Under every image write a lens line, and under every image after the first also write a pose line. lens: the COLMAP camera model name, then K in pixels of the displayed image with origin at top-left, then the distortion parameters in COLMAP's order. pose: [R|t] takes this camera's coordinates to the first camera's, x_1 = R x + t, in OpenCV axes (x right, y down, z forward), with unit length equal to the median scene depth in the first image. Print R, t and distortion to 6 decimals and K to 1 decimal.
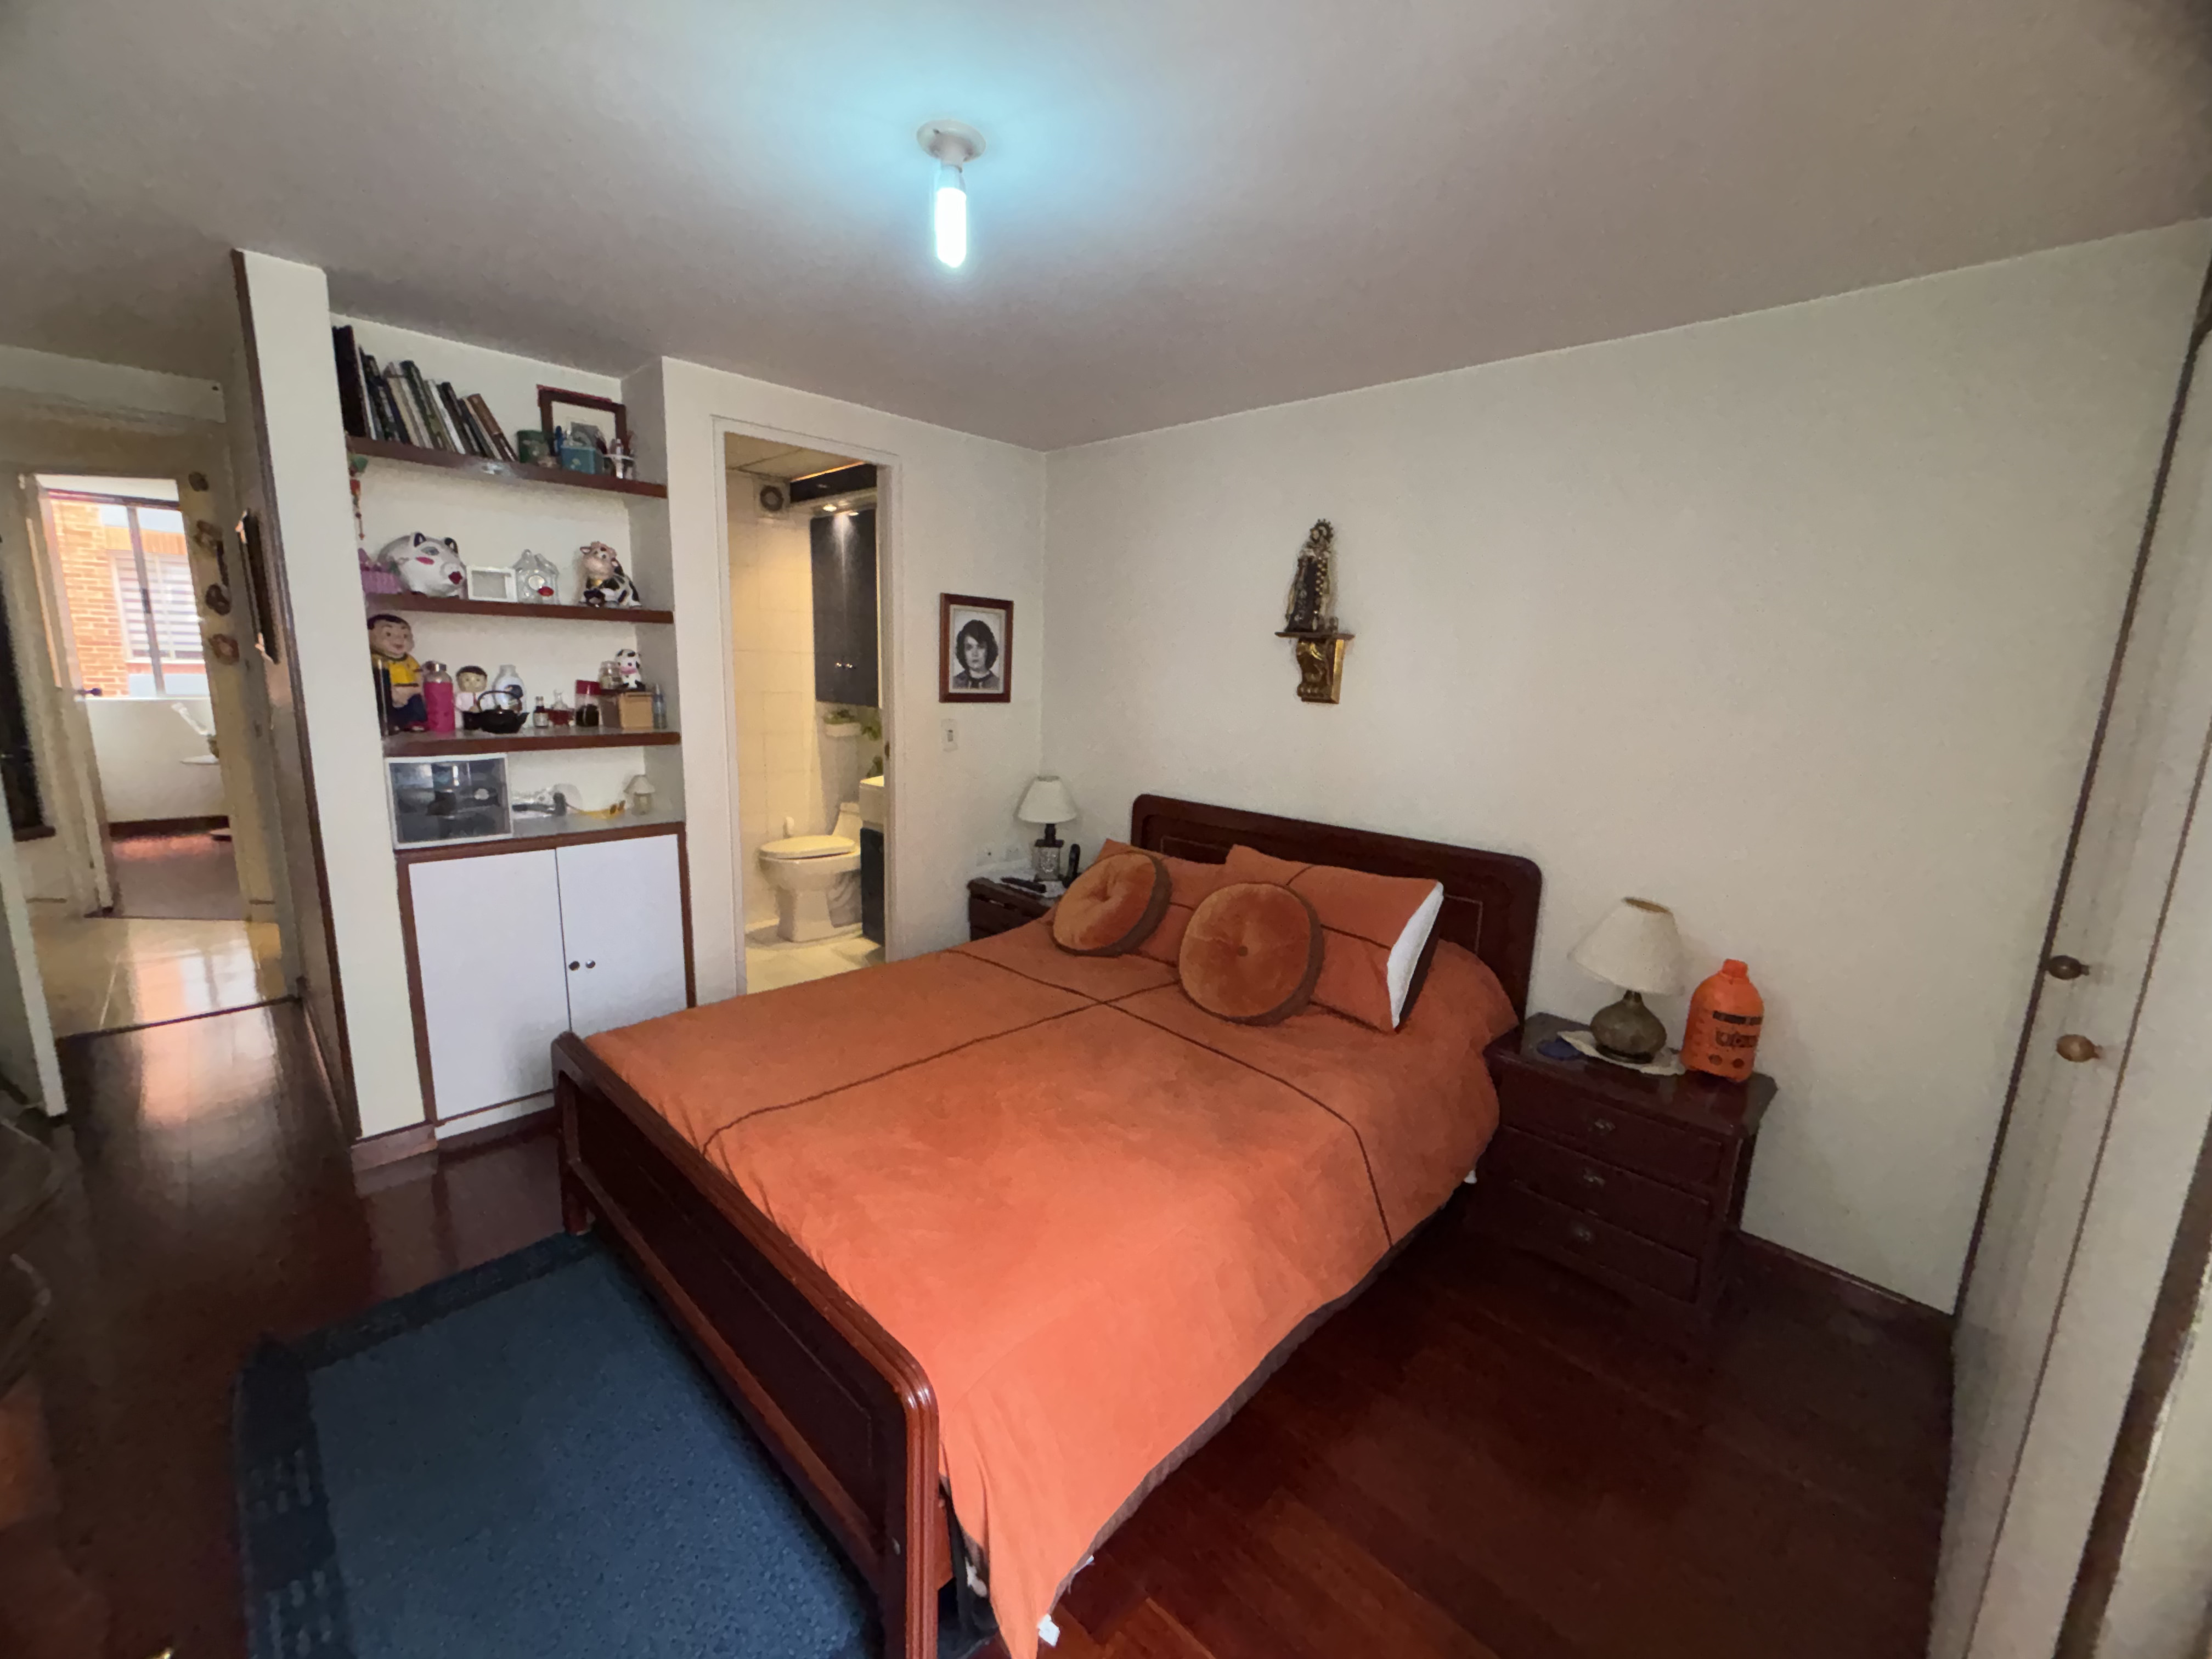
lens RADIAL K [[892.8, 0, 1102.5], [0, 892.8, 830.6], [0, 0, 1]] dist [-0.000899, 0.000801]
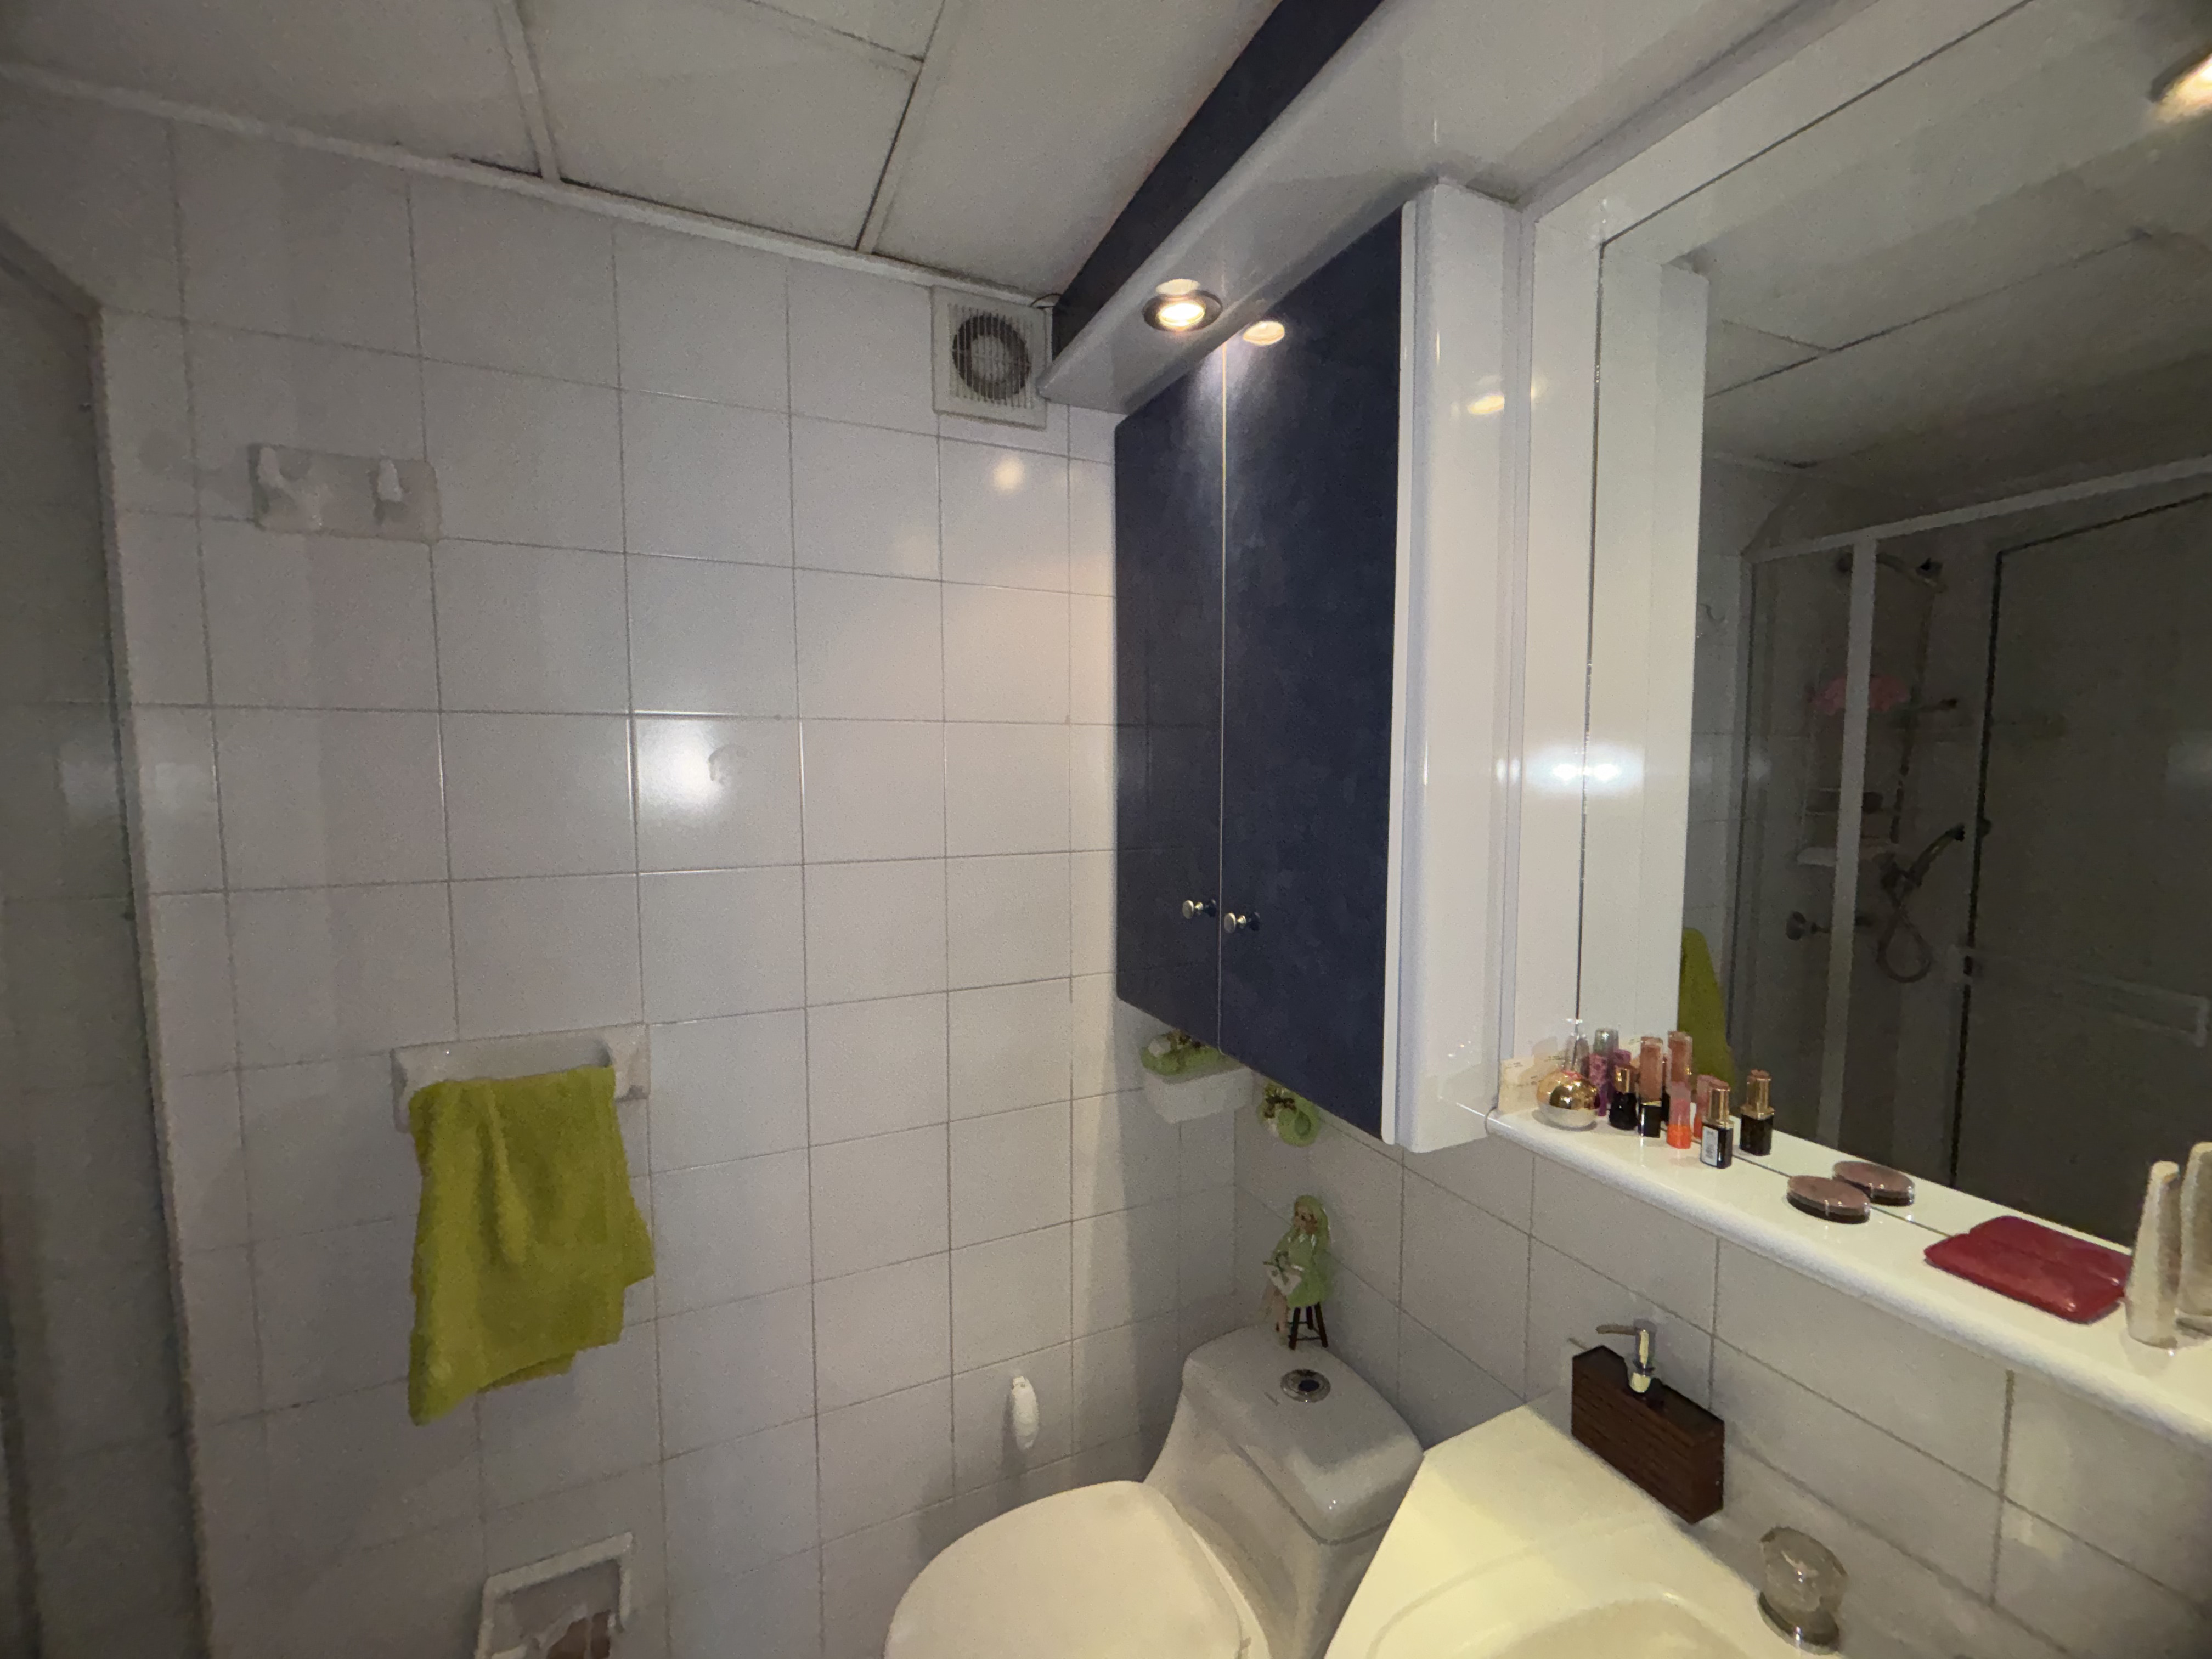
lens RADIAL K [[892.8, 0, 1102.5], [0, 892.8, 830.6], [0, 0, 1]] dist [-0.000899, 0.000801]
pose [[0.935706, -0.003916, -0.352758, -0.231649], [-0.038943, 0.992680, -0.114320, -0.183033], [0.350624, 0.120708, 0.928705, 0.756264]]
